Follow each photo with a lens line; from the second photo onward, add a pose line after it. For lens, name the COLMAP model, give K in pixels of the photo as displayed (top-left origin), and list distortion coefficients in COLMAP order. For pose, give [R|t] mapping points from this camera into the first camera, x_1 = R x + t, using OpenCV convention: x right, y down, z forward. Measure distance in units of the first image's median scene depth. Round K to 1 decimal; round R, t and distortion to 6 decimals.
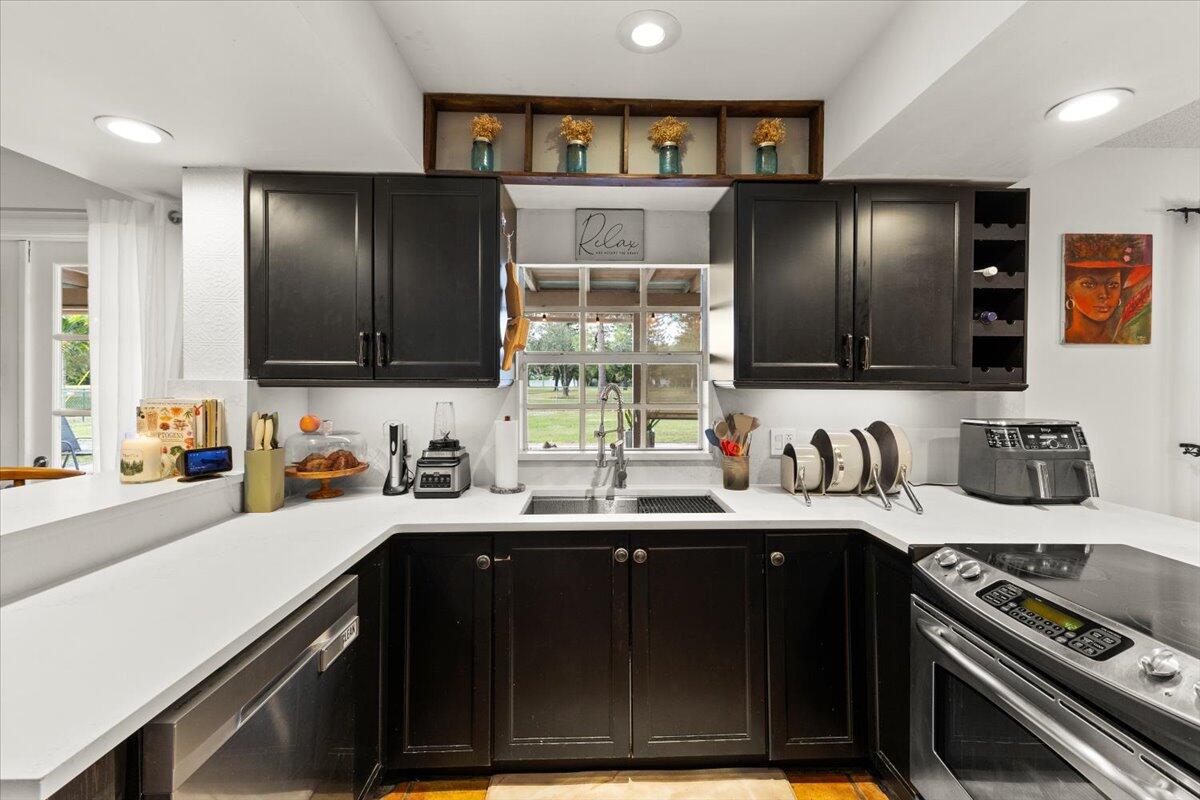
lens RADIAL K [[521.5, 0, 601.2], [0, 521.5, 388.7], [0, 0, 1]] dist [0.008430, 0.000041]
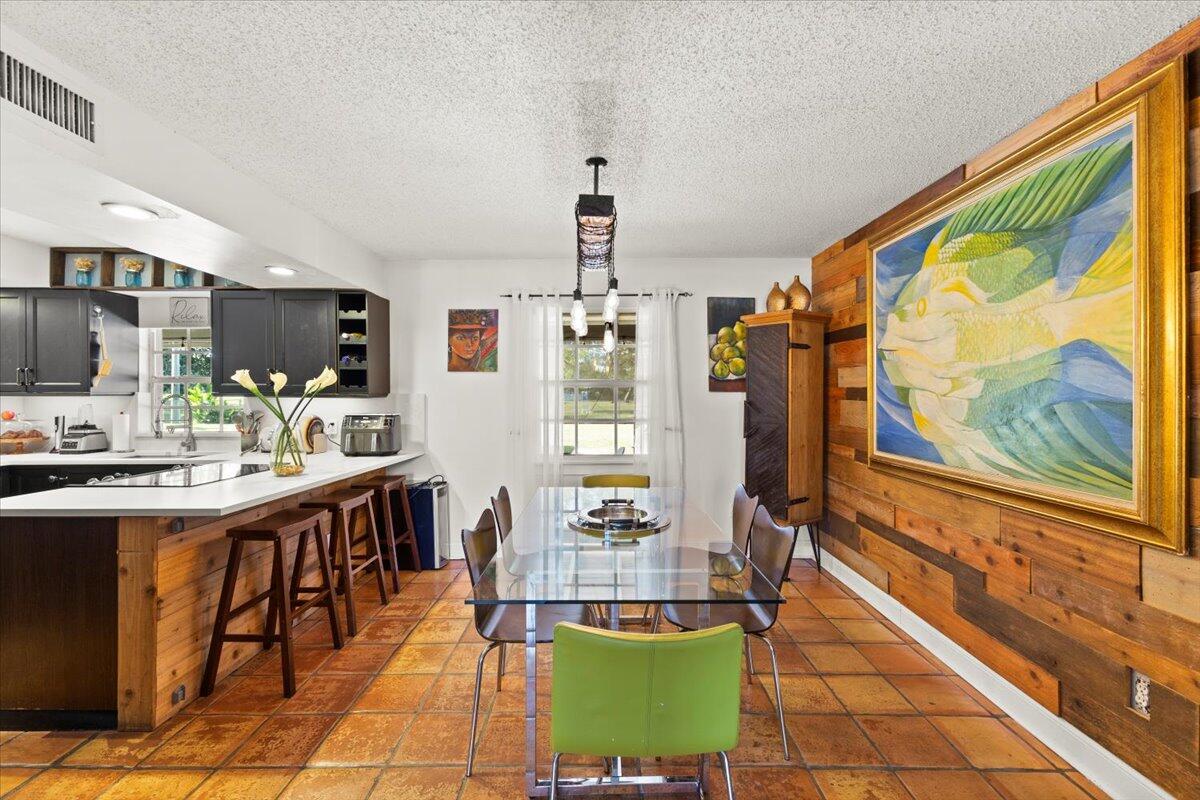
lens RADIAL K [[511.8, 0, 605.9], [0, 511.8, 397.2], [0, 0, 1]] dist [0.000933, -0.000055]
pose [[0.999637, -0.000441, -0.026949, 1.608798], [0.000323, 0.999990, -0.004389, 0.009530], [0.026951, 0.004378, 0.999627, -0.779697]]
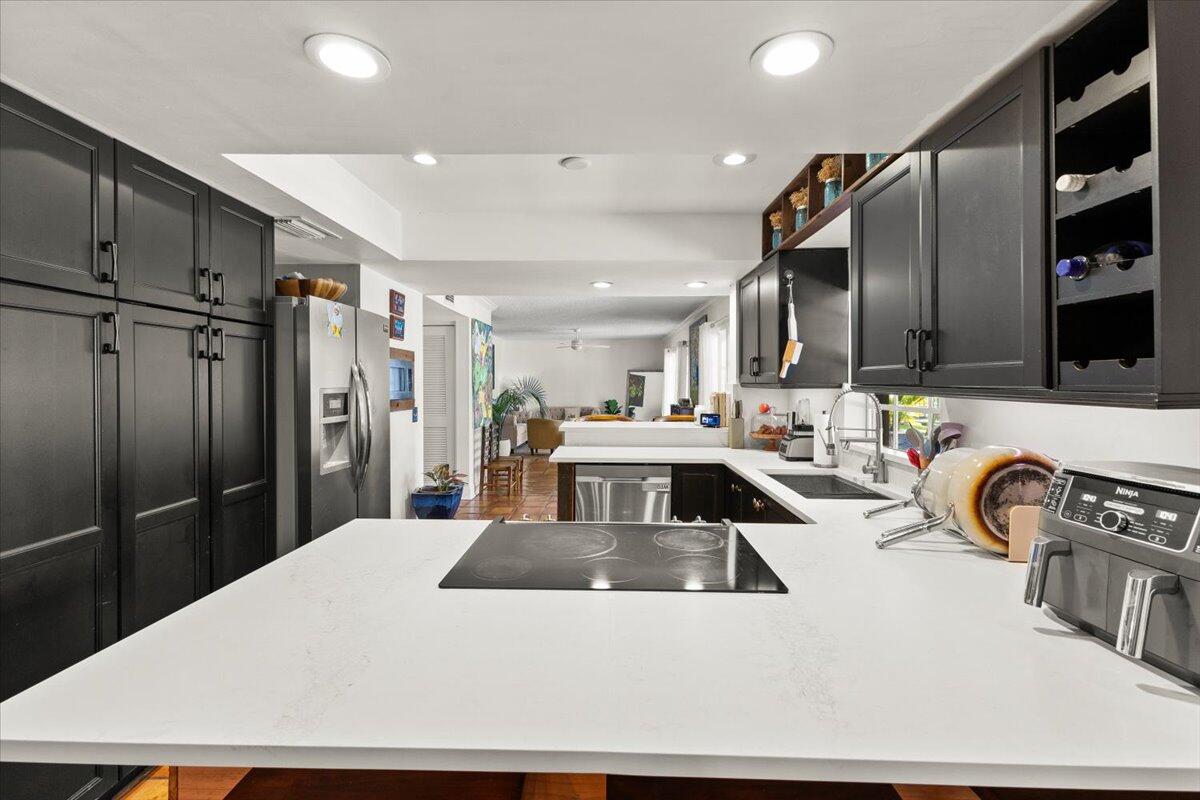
lens RADIAL K [[521.5, 0, 601.2], [0, 521.5, 388.7], [0, 0, 1]] dist [0.008430, 0.000041]
pose [[-0.053316, 0.008760, -0.998539, 1.207435], [-0.006658, 0.999936, 0.009127, -0.012893], [0.998555, 0.007135, -0.053255, 0.505912]]
